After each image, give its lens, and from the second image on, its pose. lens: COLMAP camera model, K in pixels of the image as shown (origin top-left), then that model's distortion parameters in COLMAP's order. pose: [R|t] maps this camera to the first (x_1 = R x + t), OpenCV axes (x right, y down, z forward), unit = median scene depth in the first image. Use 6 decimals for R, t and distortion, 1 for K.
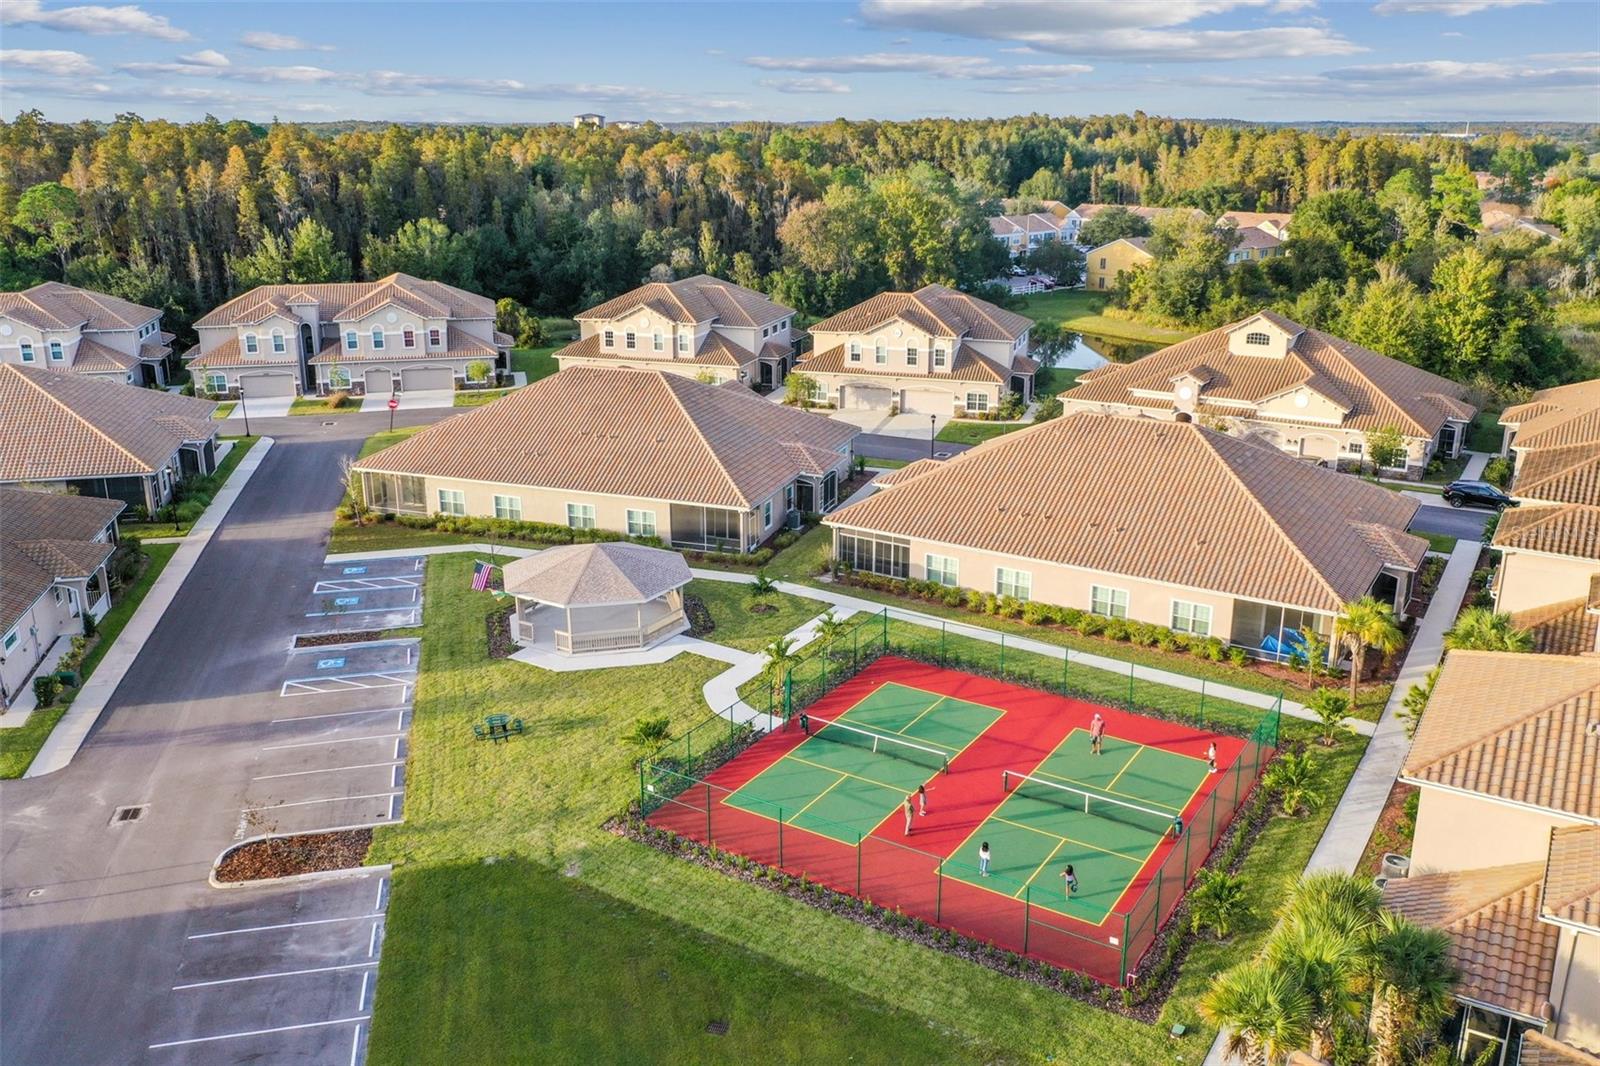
lens RADIAL K [[1296.7, 0, 791.1], [0, 1296.7, 481.3], [0, 0, 1]] dist [-0.044031, 0.128033]
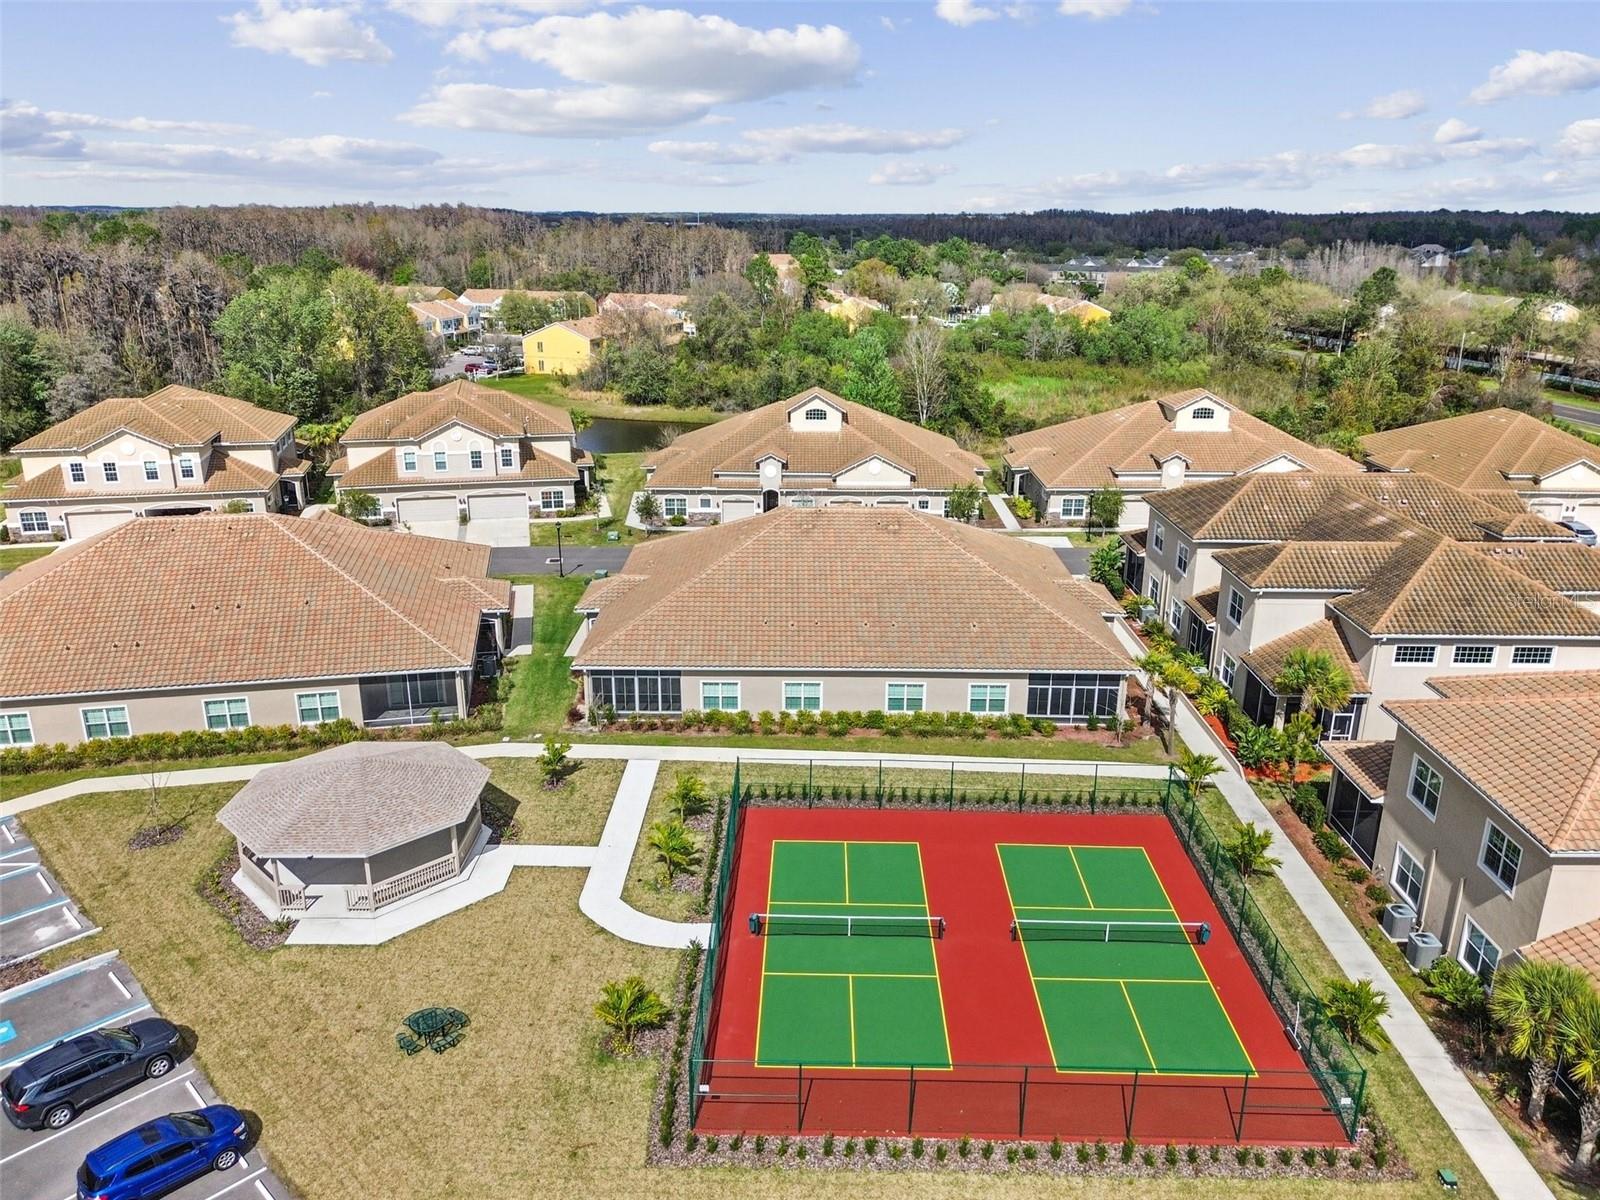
lens RADIAL K [[1137.6, 0, 800.0], [0, 1137.6, 600.0], [0, 0, 1]] dist [0.119426, -0.151251]
pose [[0.855951, -0.160819, 0.491412, -0.213178], [0.133826, 0.986921, 0.089878, -0.061455], [-0.499439, -0.011167, 0.866277, 0.235891]]
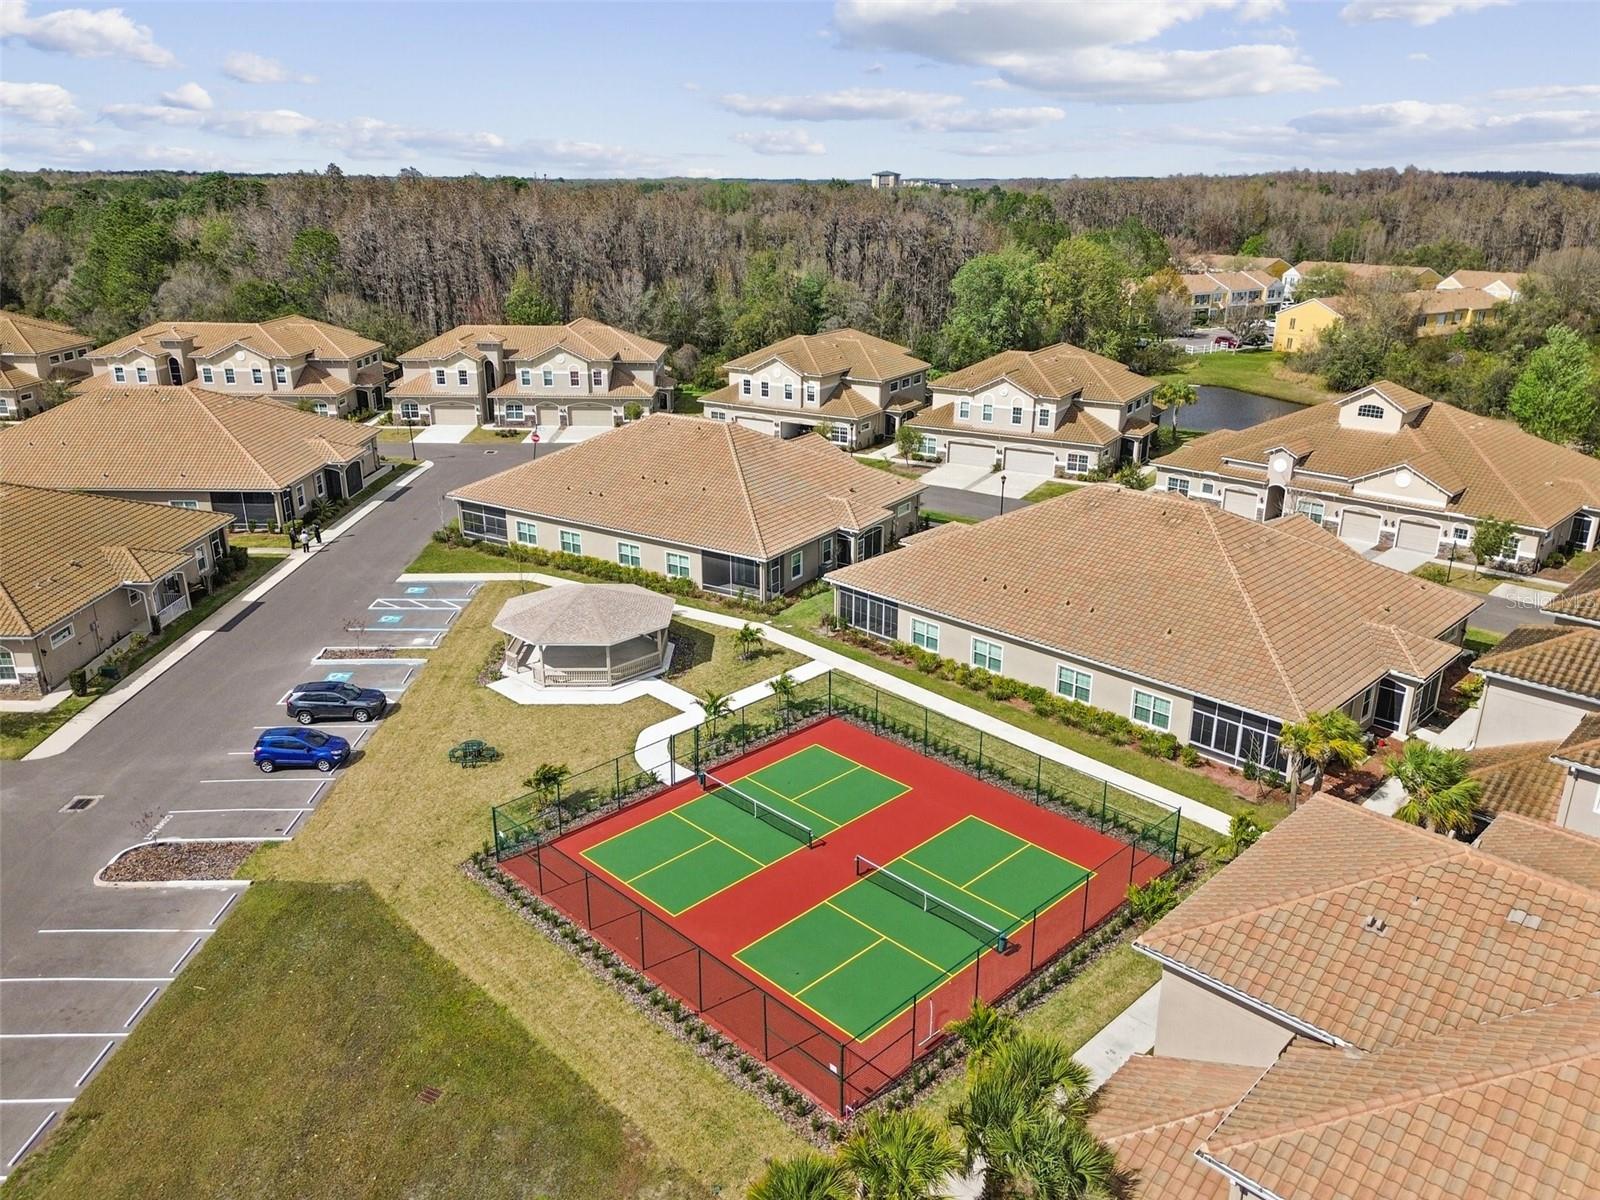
lens RADIAL K [[1137.6, 0, 800.0], [0, 1137.6, 600.0], [0, 0, 1]] dist [0.119426, -0.151251]
pose [[0.977807, 0.075458, -0.195446, 0.179852], [-0.059930, 0.994646, 0.084189, -0.026042], [0.200752, -0.070608, 0.977094, 0.096935]]
